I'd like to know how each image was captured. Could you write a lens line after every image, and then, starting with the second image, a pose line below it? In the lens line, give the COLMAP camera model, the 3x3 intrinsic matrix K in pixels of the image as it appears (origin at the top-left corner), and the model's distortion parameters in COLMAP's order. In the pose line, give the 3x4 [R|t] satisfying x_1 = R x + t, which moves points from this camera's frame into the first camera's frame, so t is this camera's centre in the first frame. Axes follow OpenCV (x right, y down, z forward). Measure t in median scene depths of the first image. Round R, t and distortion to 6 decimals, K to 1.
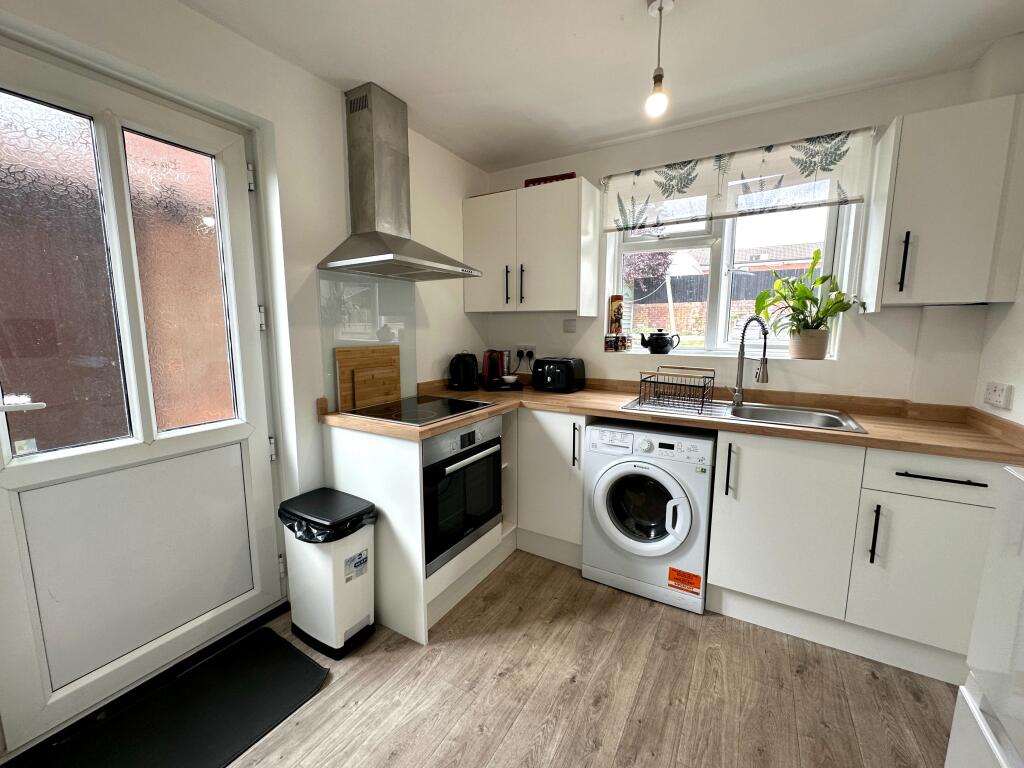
lens RADIAL K [[410.8, 0, 514.3], [0, 410.8, 381.6], [0, 0, 1]] dist [0.000757, 0.000542]
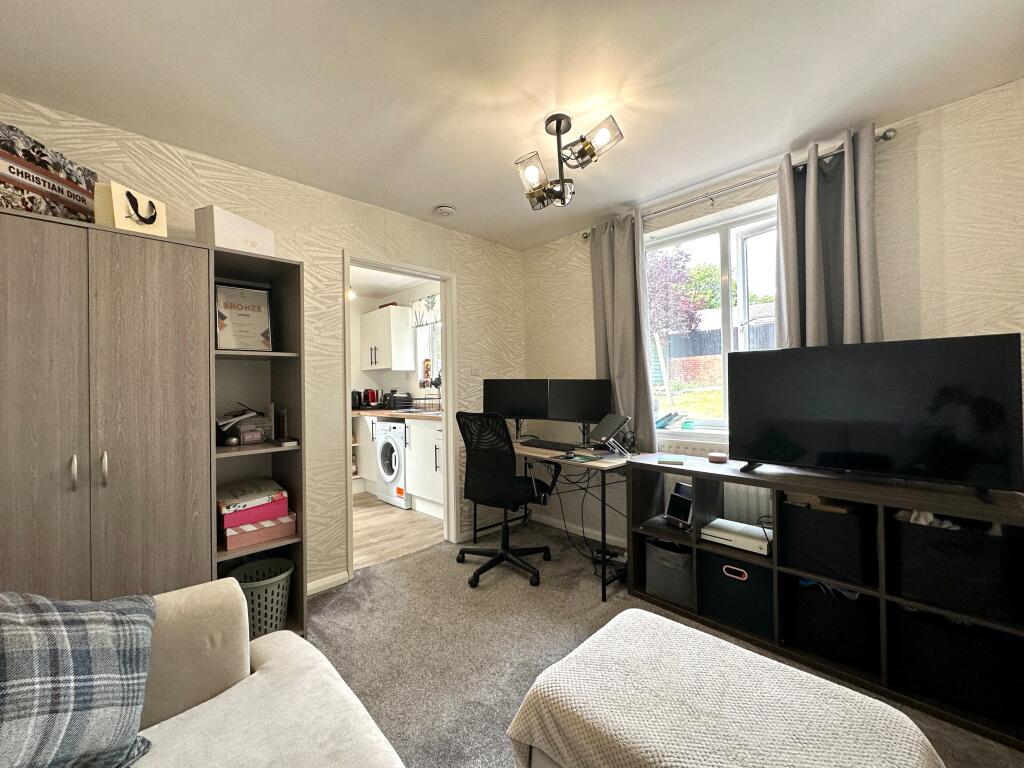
lens RADIAL K [[410.8, 0, 510.7], [0, 410.8, 380.2], [0, 0, 1]] dist [0.000757, 0.000542]
pose [[0.962955, -0.031488, -0.267818, 1.552119], [-0.007293, 0.989755, -0.142591, 0.212181], [0.269564, 0.139262, 0.952860, -0.938965]]
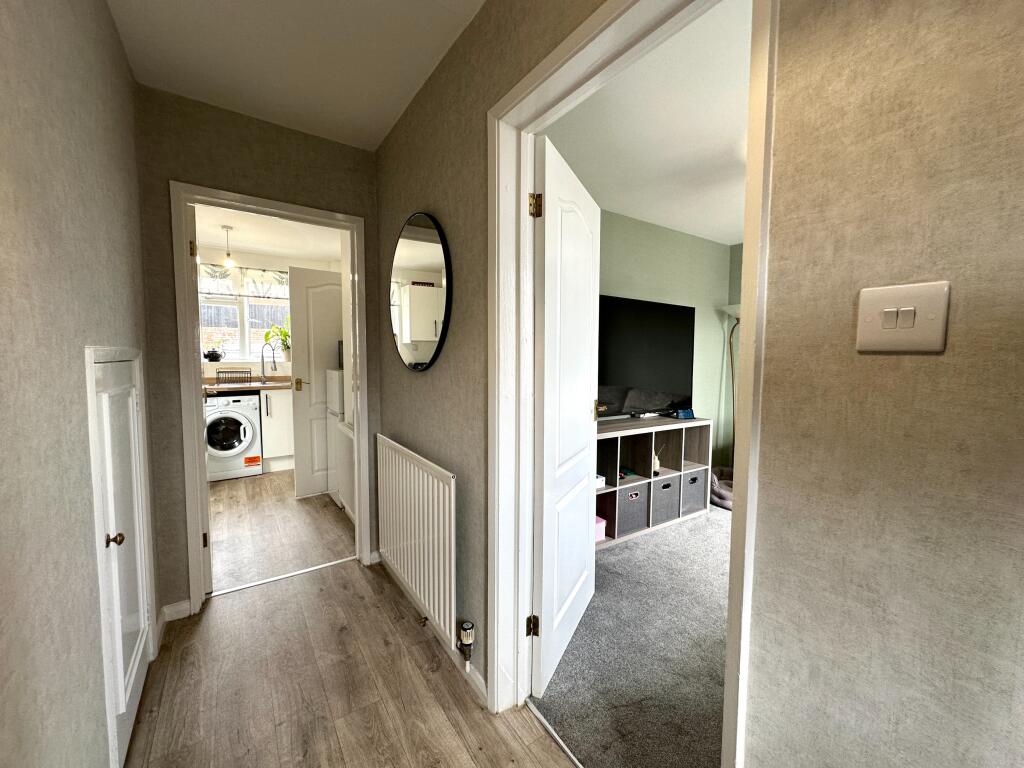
lens RADIAL K [[410.8, 0, 511.3], [0, 410.8, 383.3], [0, 0, 1]] dist [0.000757, 0.000542]
pose [[0.428120, -0.065102, 0.901374, -0.960794], [0.116382, 0.993068, 0.016447, 0.195339], [-0.896197, 0.097862, 0.432729, -1.251585]]
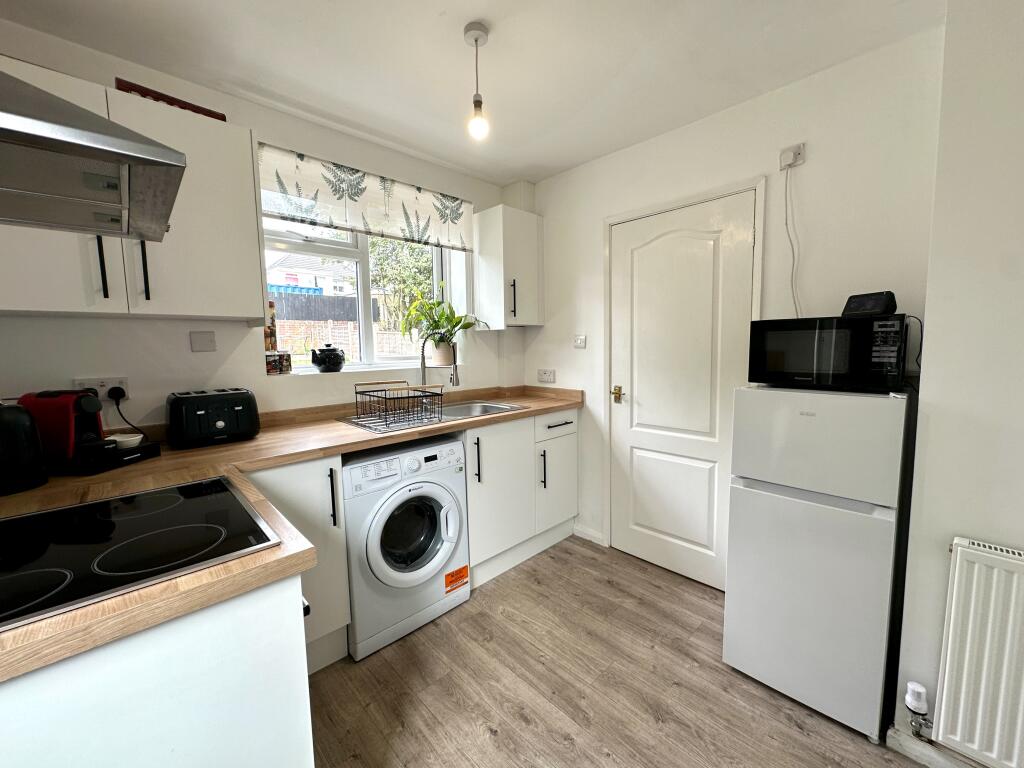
lens RADIAL K [[410.8, 0, 512.5], [0, 410.8, 381.0], [0, 0, 1]] dist [0.000757, 0.000542]
pose [[0.278817, -0.095726, 0.955561, -0.509745], [0.142892, 0.988079, 0.057290, -0.057162], [-0.949654, 0.120569, 0.289172, 0.500717]]
